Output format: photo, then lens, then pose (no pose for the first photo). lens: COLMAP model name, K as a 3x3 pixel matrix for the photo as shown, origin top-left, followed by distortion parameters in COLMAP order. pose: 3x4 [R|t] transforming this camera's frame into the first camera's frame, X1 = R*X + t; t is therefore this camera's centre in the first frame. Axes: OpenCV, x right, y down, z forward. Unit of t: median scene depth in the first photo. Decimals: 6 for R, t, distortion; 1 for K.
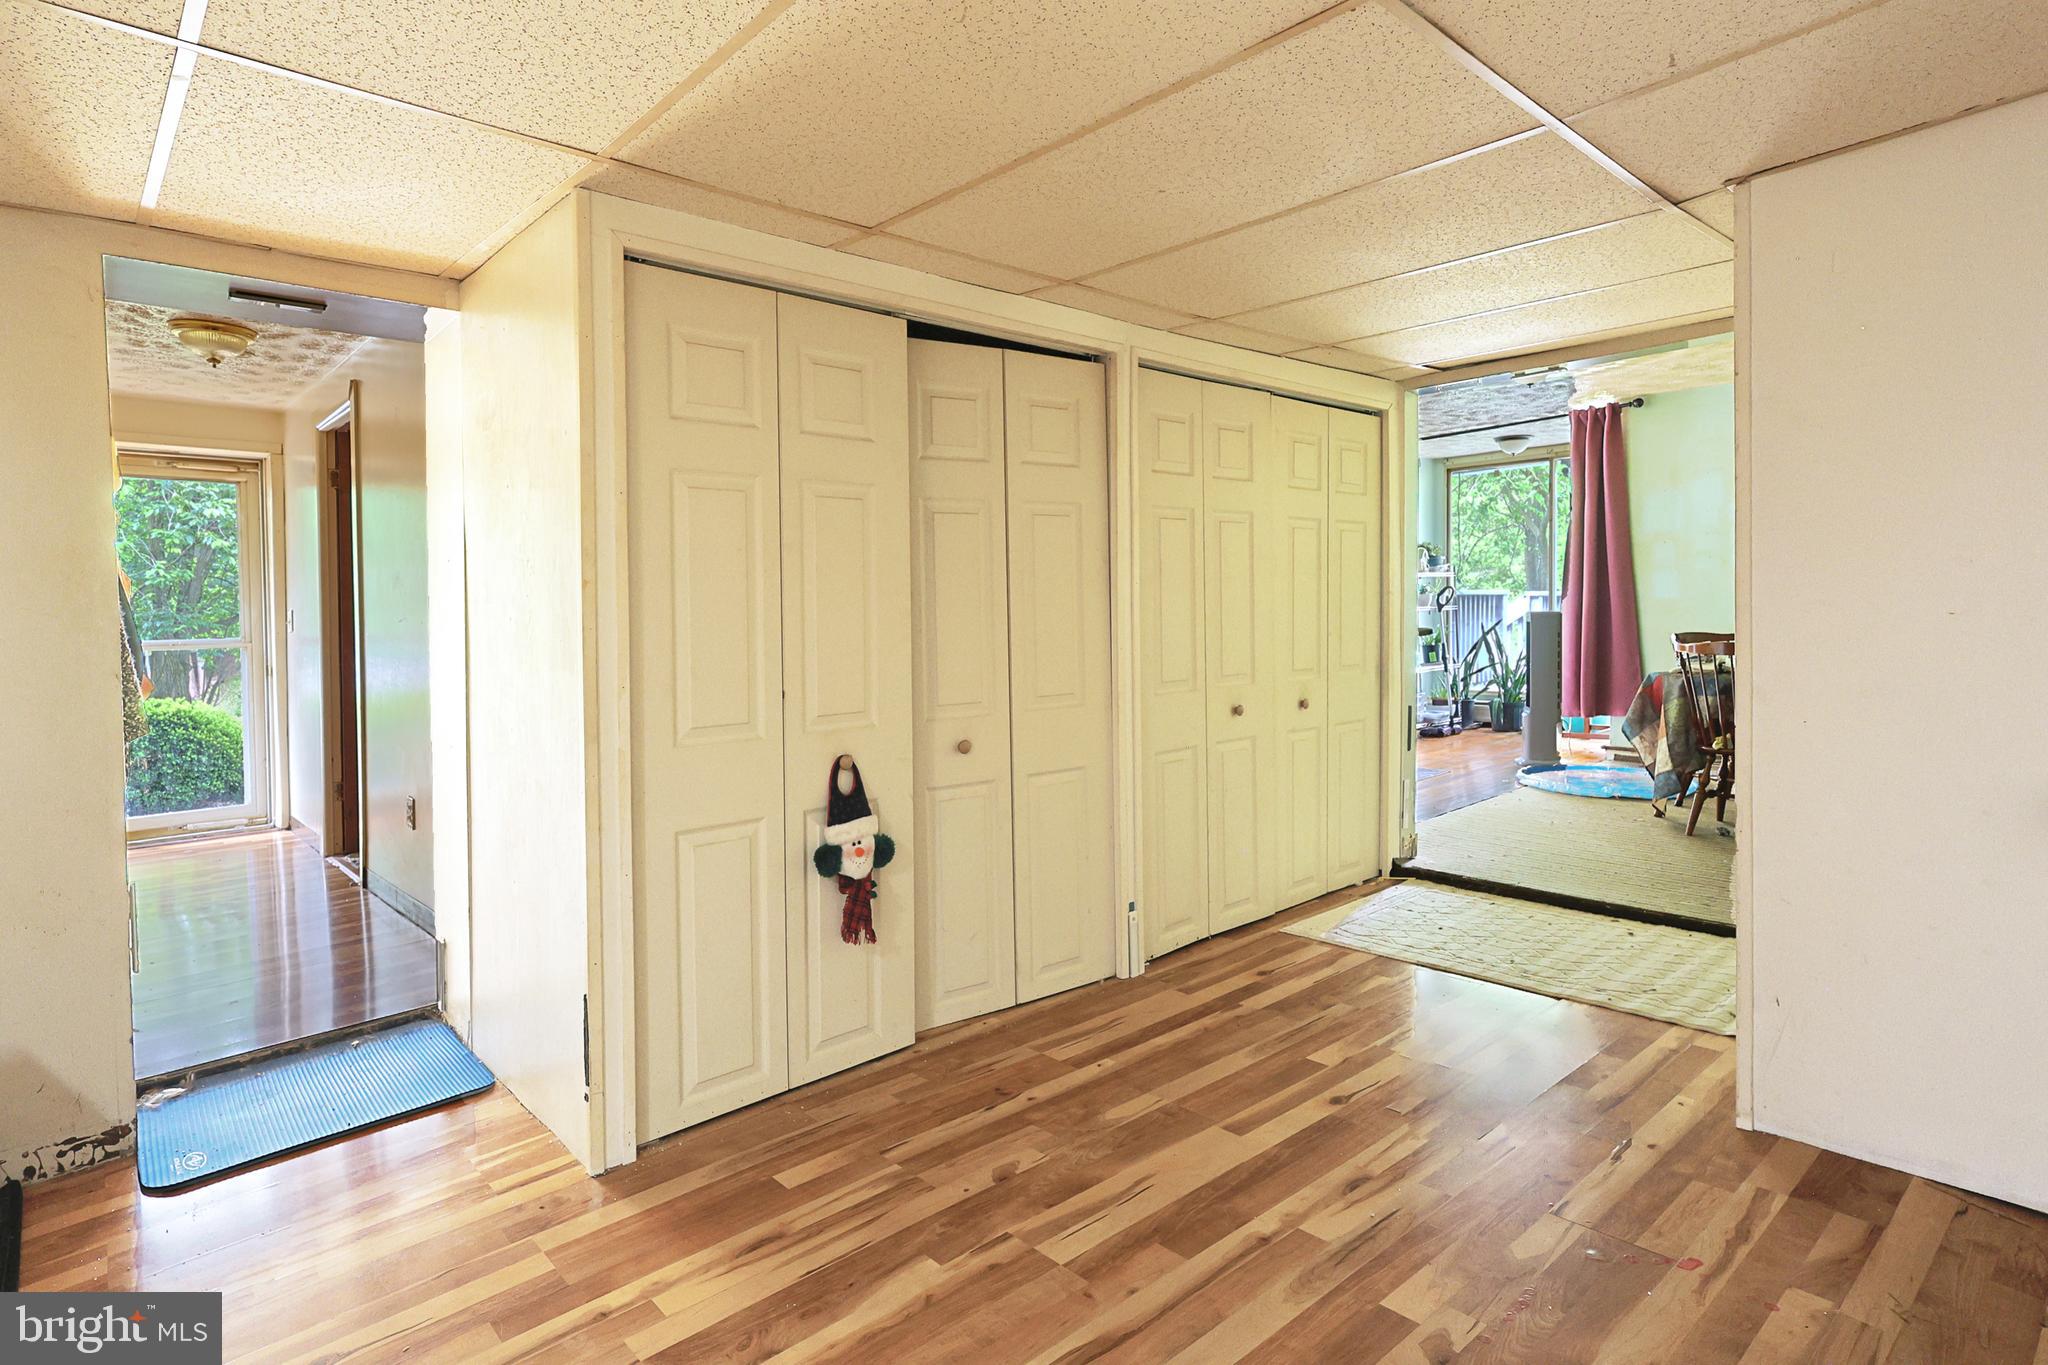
lens RADIAL K [[1048.0, 0, 1033.9], [0, 1048.0, 646.7], [0, 0, 1]] dist [-0.006917, 0.000902]
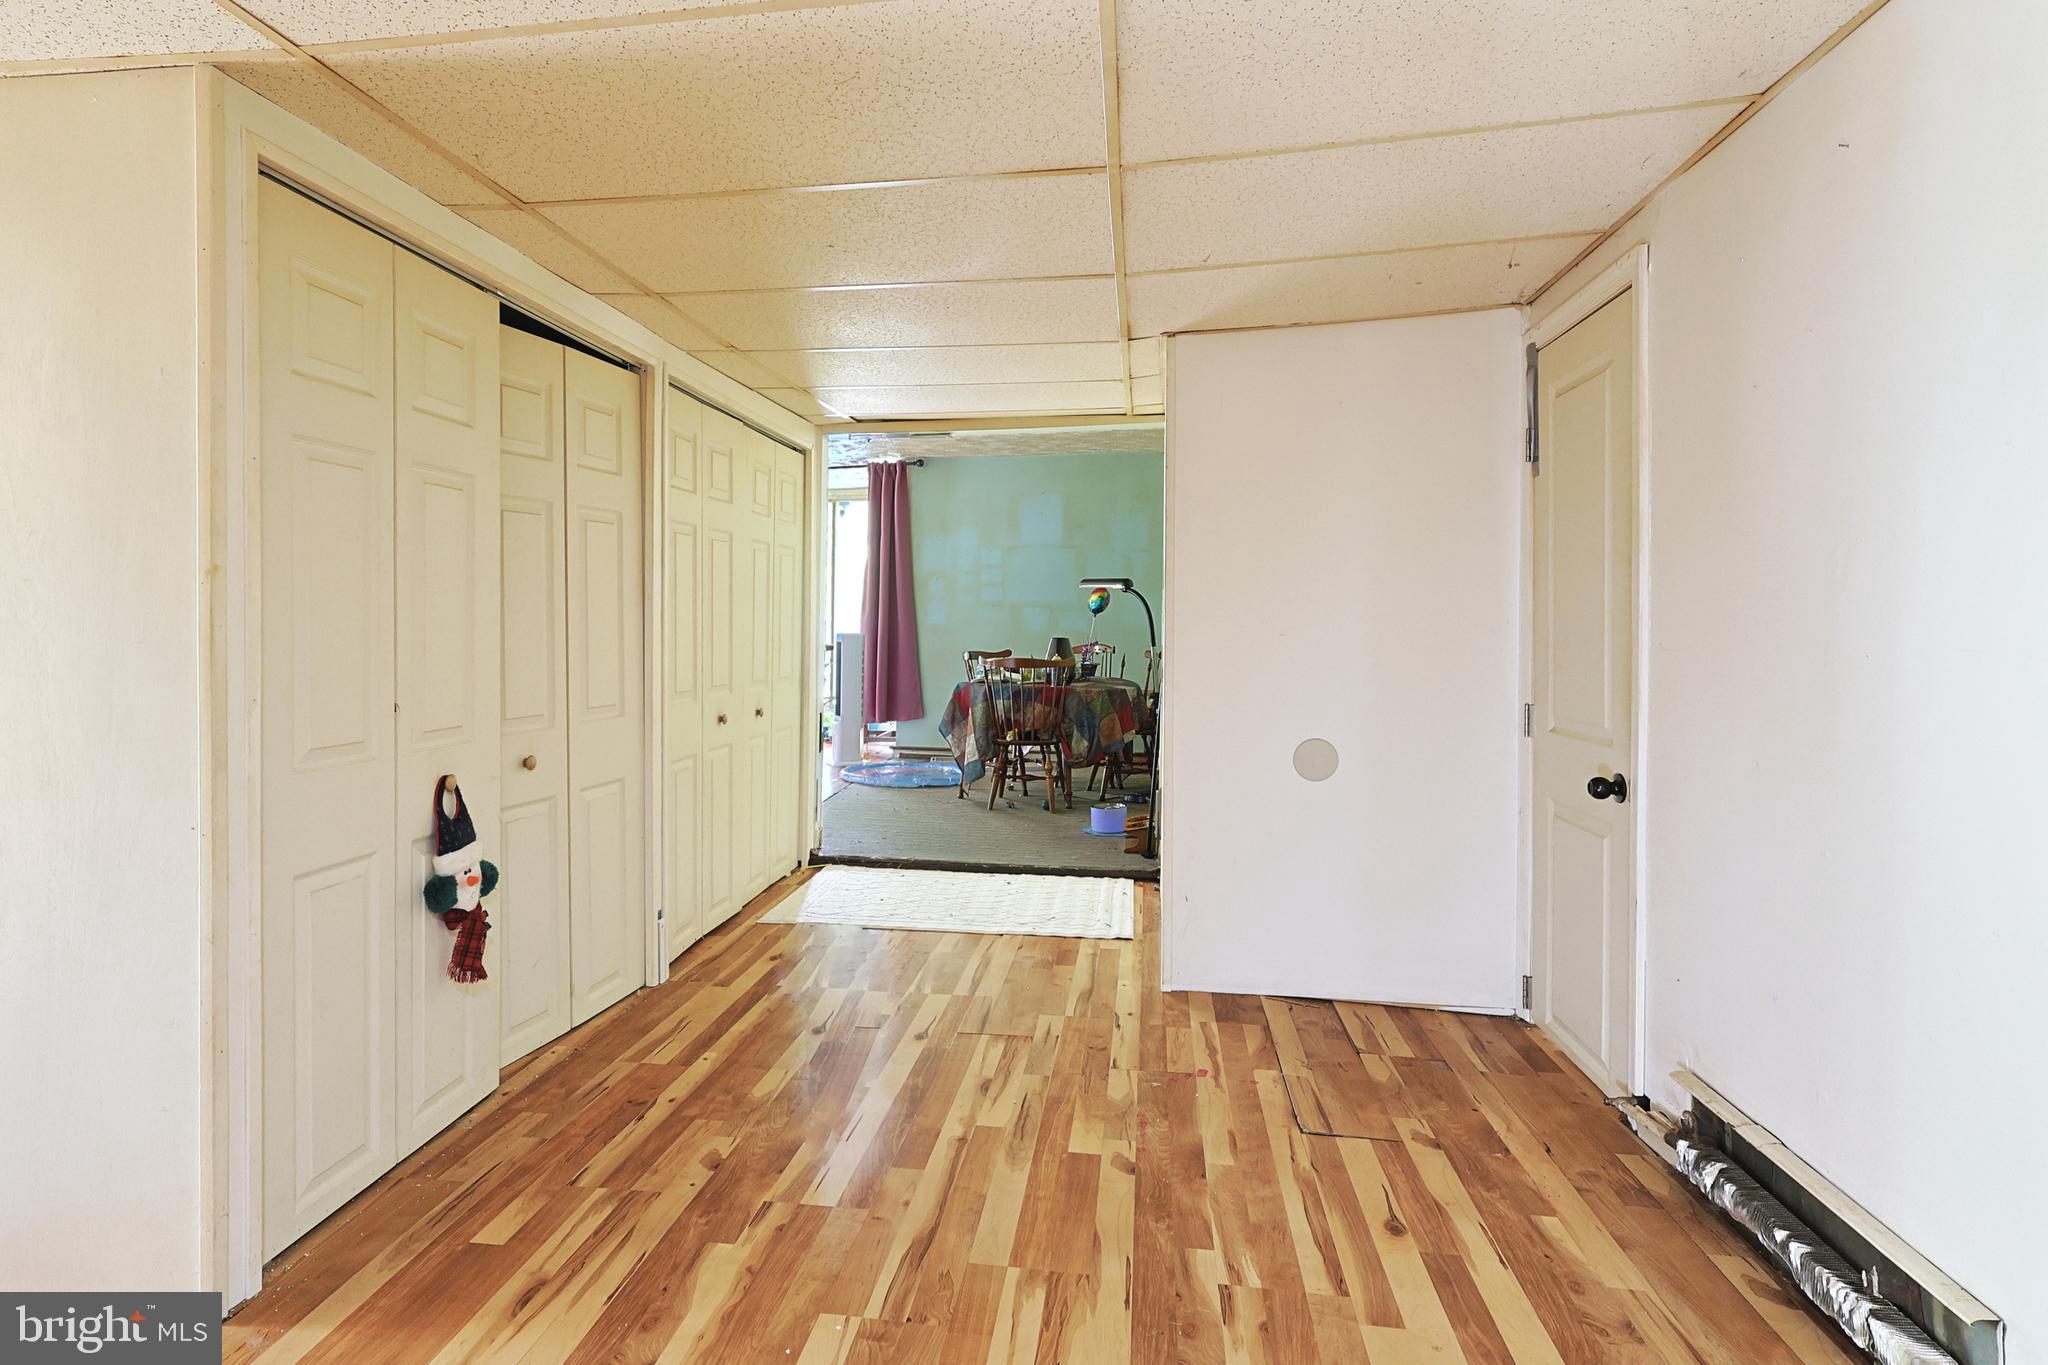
lens RADIAL K [[1002.4, 0, 1025.5], [0, 1002.4, 667.3], [0, 0, 1]] dist [-0.003571, 0.003975]
pose [[0.792000, -0.003220, 0.610513, -0.318640], [0.001653, 0.999994, 0.003130, 0.009355], [-0.610519, -0.001470, 0.792000, 0.022164]]
